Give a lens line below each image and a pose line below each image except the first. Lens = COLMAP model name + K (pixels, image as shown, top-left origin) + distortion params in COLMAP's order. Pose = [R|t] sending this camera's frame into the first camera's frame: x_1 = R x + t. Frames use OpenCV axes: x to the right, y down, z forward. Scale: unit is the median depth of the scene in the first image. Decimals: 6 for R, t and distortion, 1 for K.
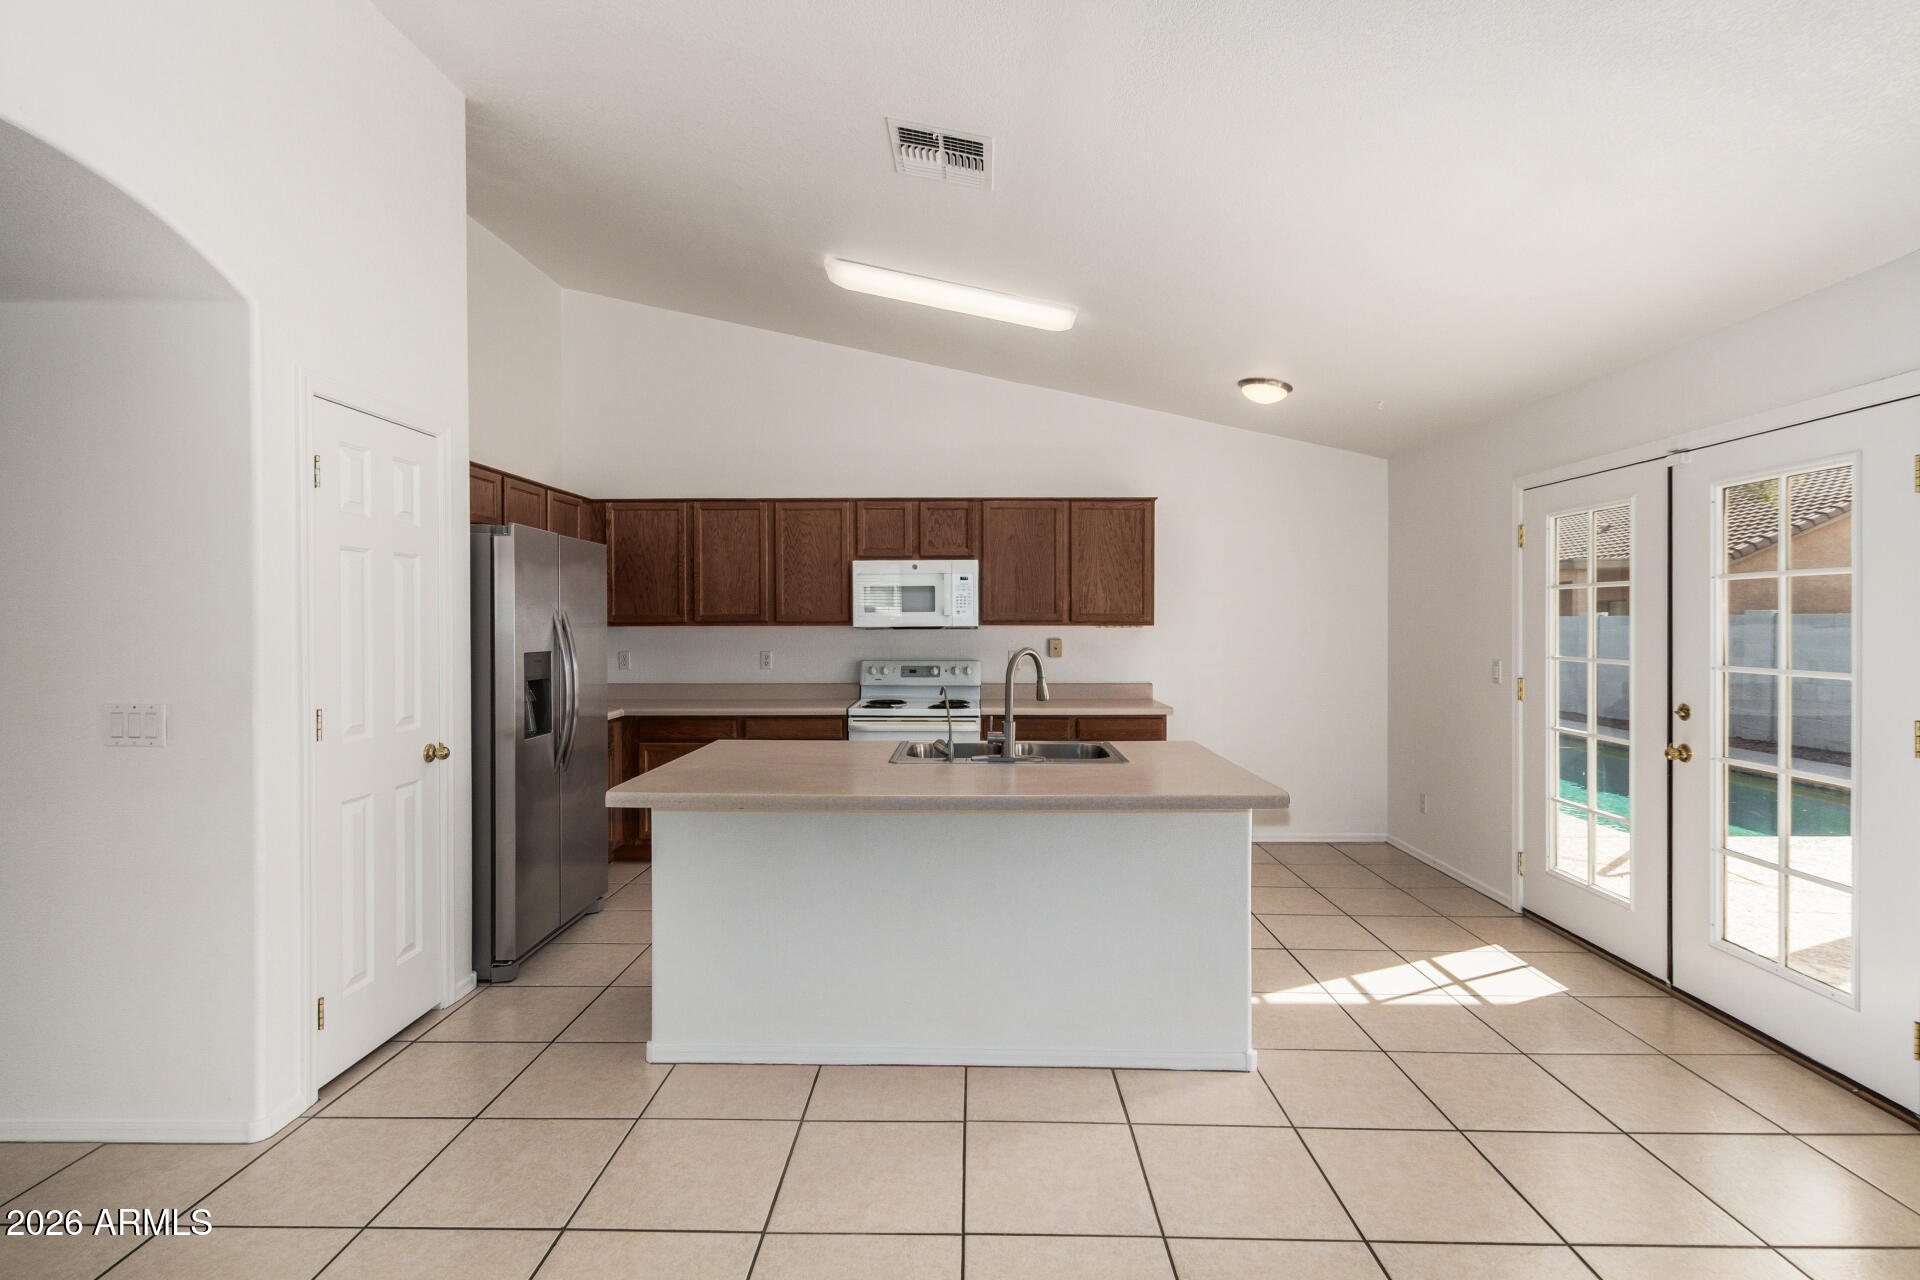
lens RADIAL K [[897.3, 0, 970.0], [0, 897.3, 615.6], [0, 0, 1]] dist [0.010217, -0.001628]
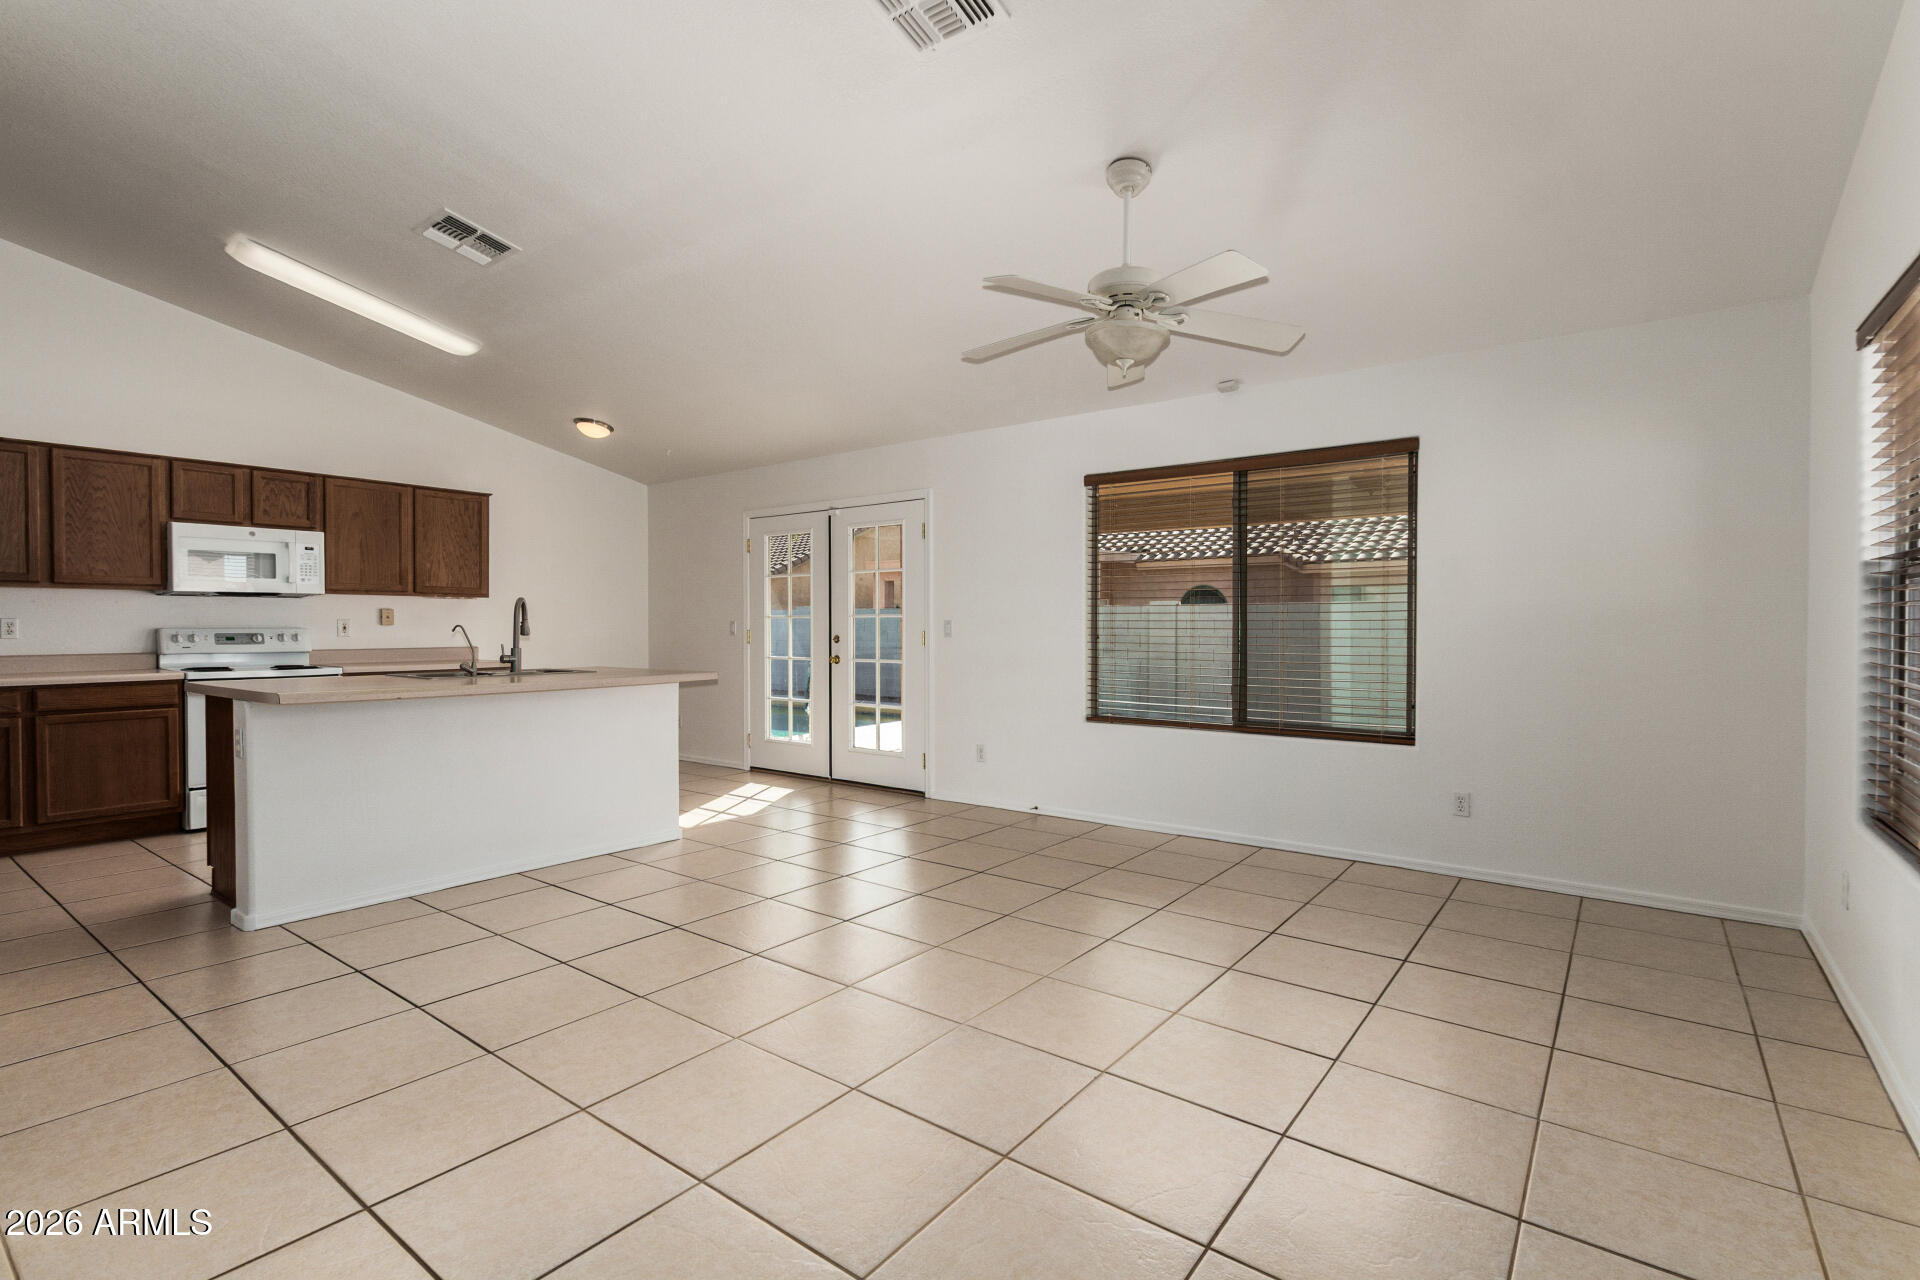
lens RADIAL K [[897.3, 0, 964.8], [0, 897.3, 636.9], [0, 0, 1]] dist [0.010217, -0.001628]
pose [[0.592609, -0.011146, 0.805413, -0.404188], [-0.003089, 0.999865, 0.016110, 0.043166], [-0.805484, -0.012034, 0.592495, -0.256754]]
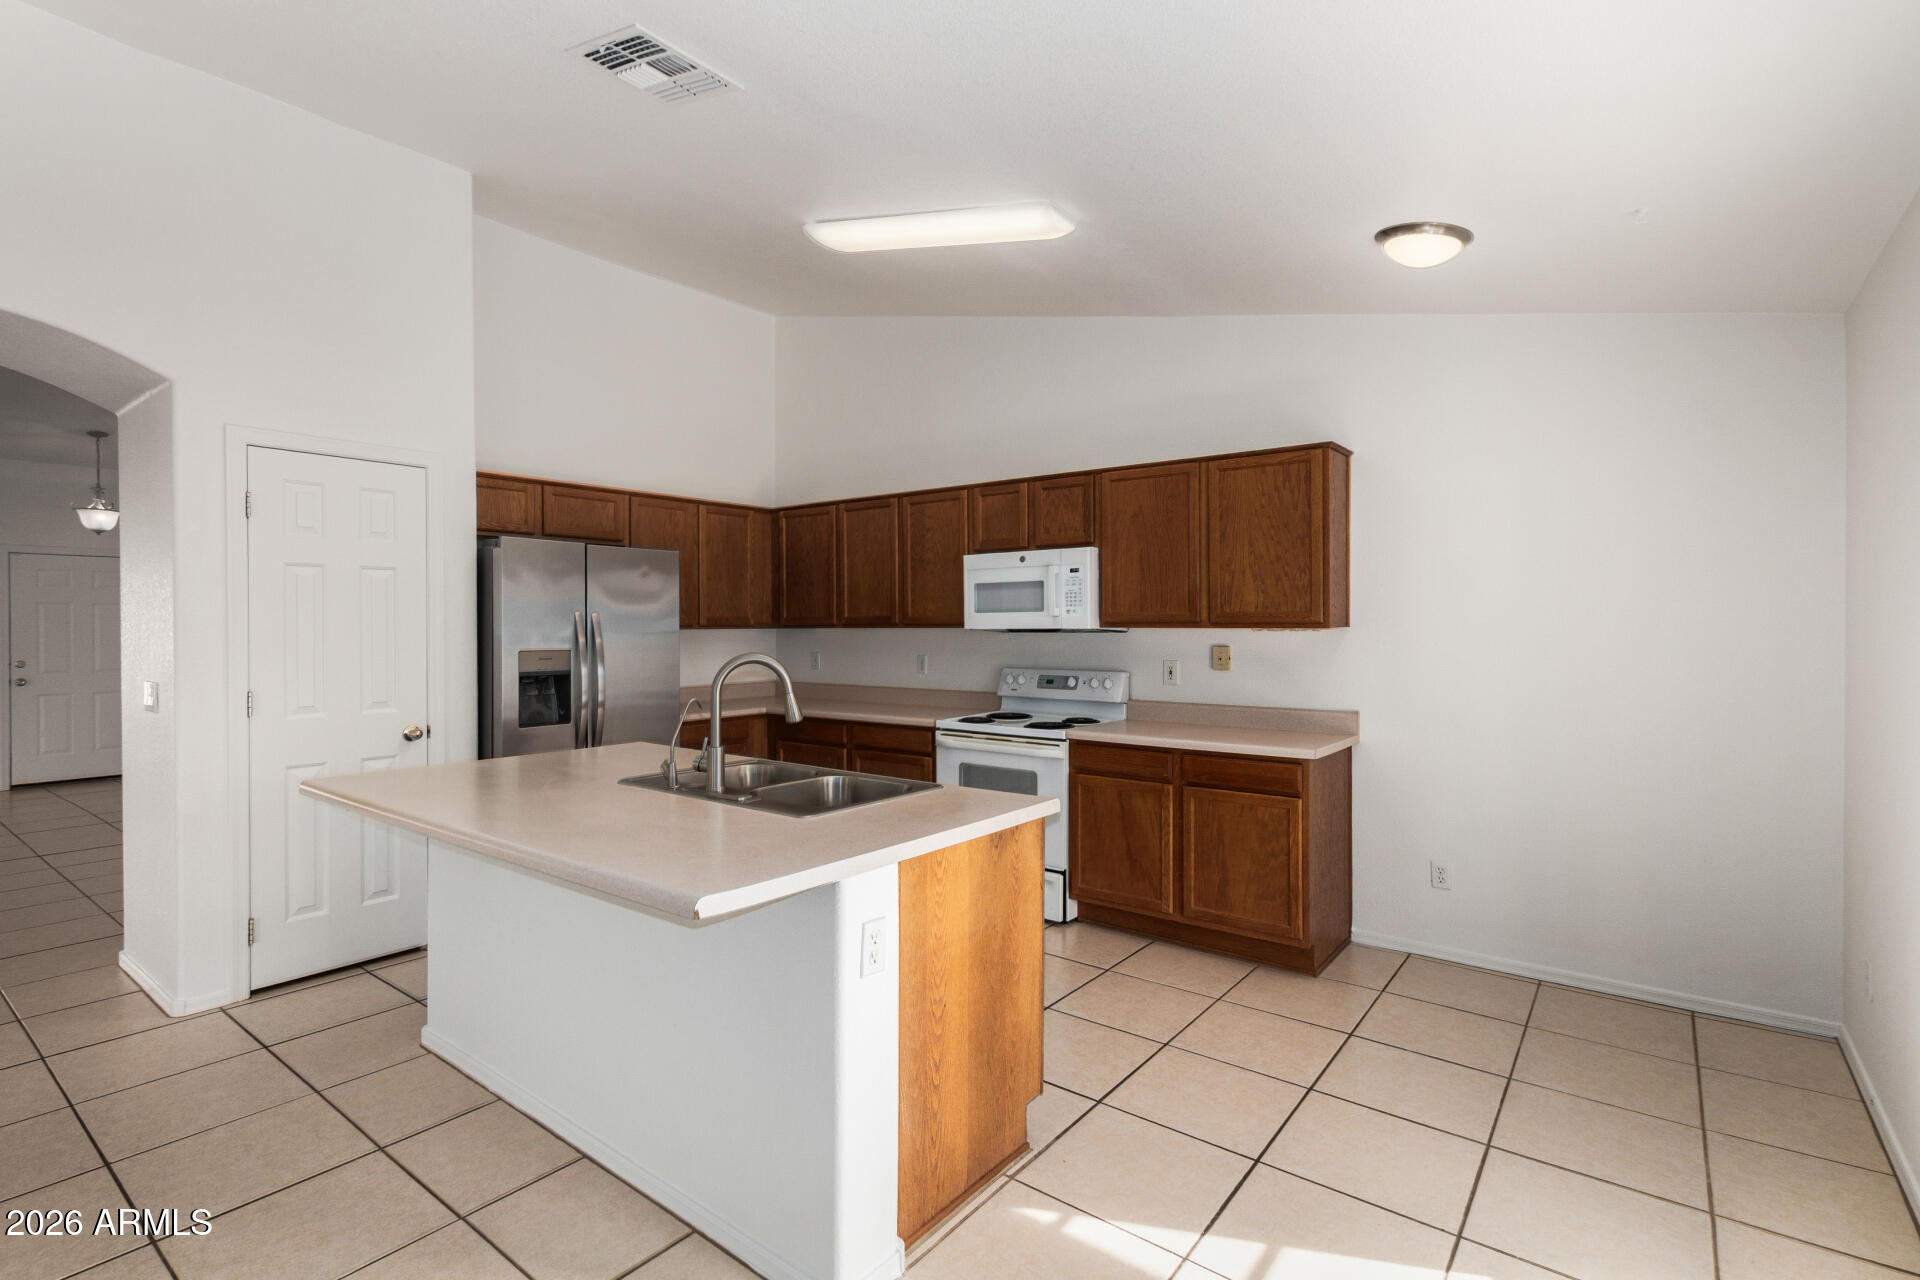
lens RADIAL K [[897.3, 0, 948.8], [0, 897.3, 630.0], [0, 0, 1]] dist [0.010217, -0.001628]
pose [[0.794107, 0.001898, -0.607775, 0.394762], [0.005677, 0.999928, 0.010539, 0.003609], [0.607752, -0.011819, 0.794039, 0.279672]]
